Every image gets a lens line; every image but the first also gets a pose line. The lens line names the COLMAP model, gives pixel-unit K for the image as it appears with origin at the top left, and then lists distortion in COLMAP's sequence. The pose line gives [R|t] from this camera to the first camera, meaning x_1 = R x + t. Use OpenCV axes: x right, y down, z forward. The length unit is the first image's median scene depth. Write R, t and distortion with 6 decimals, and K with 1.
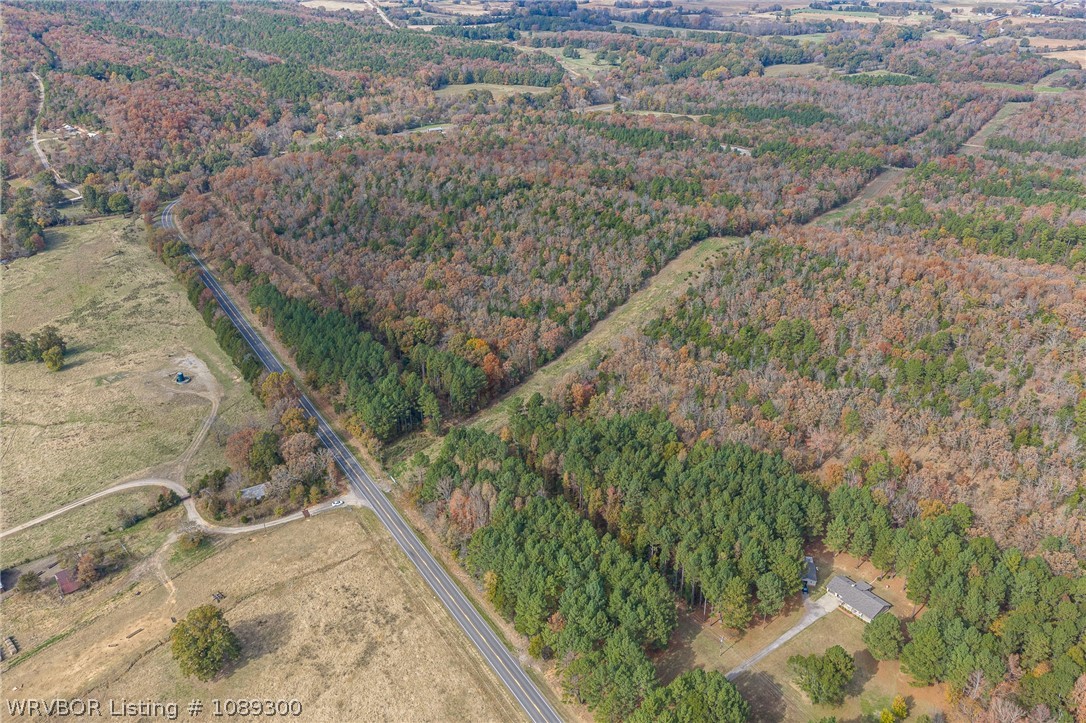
lens RADIAL K [[897.0, 0, 546.4], [0, 897.0, 360.9], [0, 0, 1]] dist [0.016395, -0.020188]
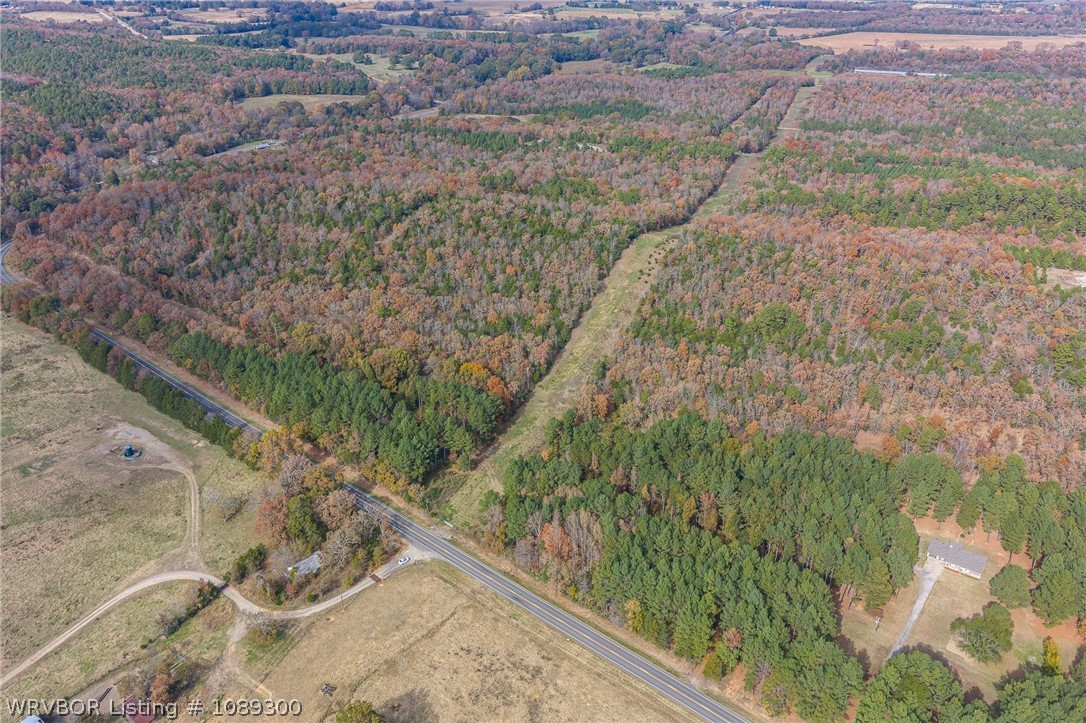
lens RADIAL K [[897.0, 0, 544.6], [0, 897.0, 360.6], [0, 0, 1]] dist [0.016395, -0.020188]
pose [[0.957336, -0.128588, 0.258793, -0.228098], [0.128868, 0.991533, 0.015957, -0.029538], [-0.258654, 0.018074, 0.965801, 0.056436]]
